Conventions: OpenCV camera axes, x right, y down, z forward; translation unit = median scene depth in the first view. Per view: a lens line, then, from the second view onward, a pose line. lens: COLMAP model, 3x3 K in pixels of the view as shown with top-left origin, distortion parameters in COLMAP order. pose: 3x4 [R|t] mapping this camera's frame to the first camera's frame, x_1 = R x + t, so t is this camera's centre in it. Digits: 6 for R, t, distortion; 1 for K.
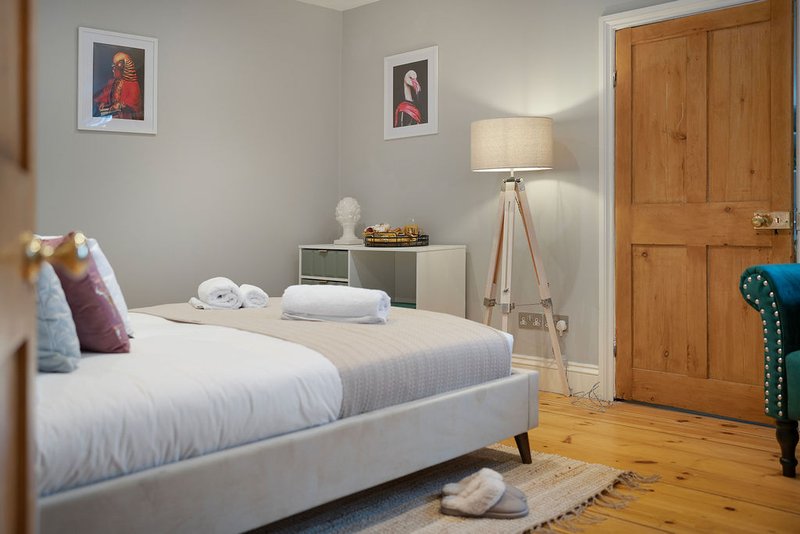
lens RADIAL K [[785.0, 0, 378.4], [0, 785.0, 182.1], [0, 0, 1]] dist [0.004547, 0.000000]
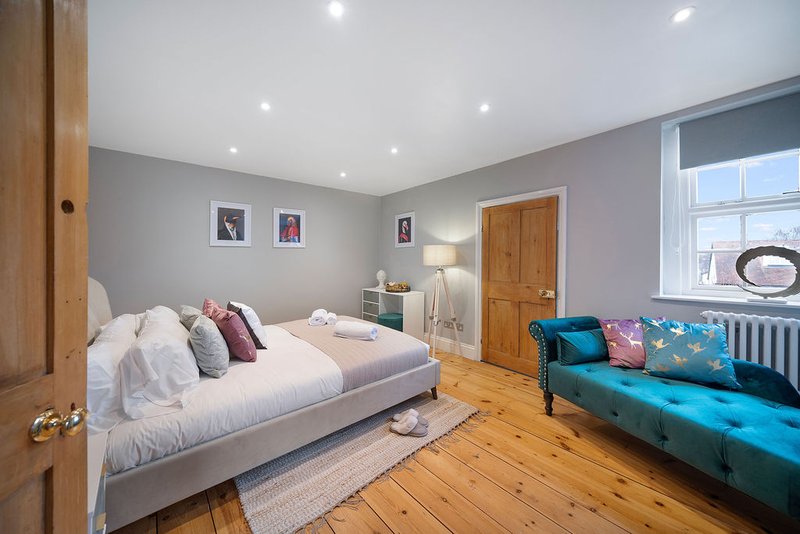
lens RADIAL K [[278.6, 0, 392.6], [0, 278.6, 253.0], [0, 0, 1]] dist [-0.002023, 0.000285]
pose [[0.996407, 0.000916, -0.084690, 0.105343], [0.001245, 0.999675, 0.025459, -0.082877], [0.084685, -0.025473, 0.996082, 0.132031]]
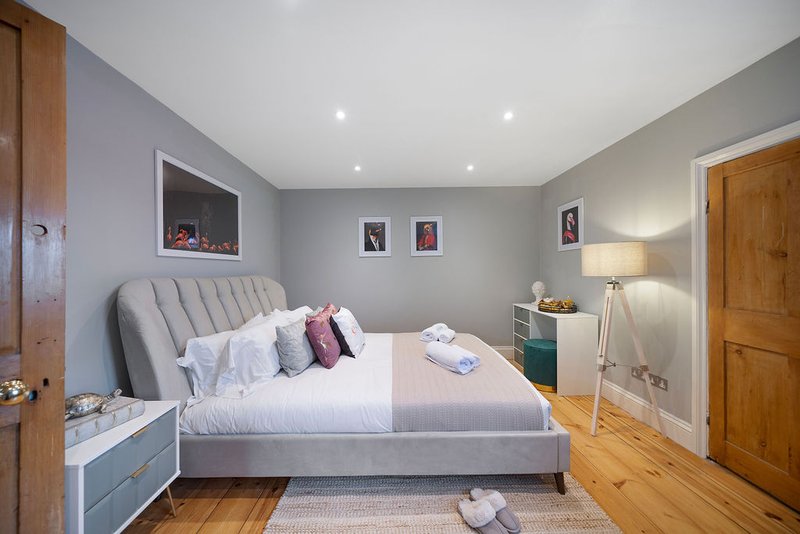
lens RADIAL K [[278.6, 0, 394.0], [0, 278.6, 264.1], [0, 0, 1]] dist [-0.002023, 0.000285]
pose [[0.712775, -0.013897, -0.701255, 0.269353], [0.038385, 0.999078, 0.019217, -0.071042], [0.700342, -0.040616, 0.712651, 0.344328]]
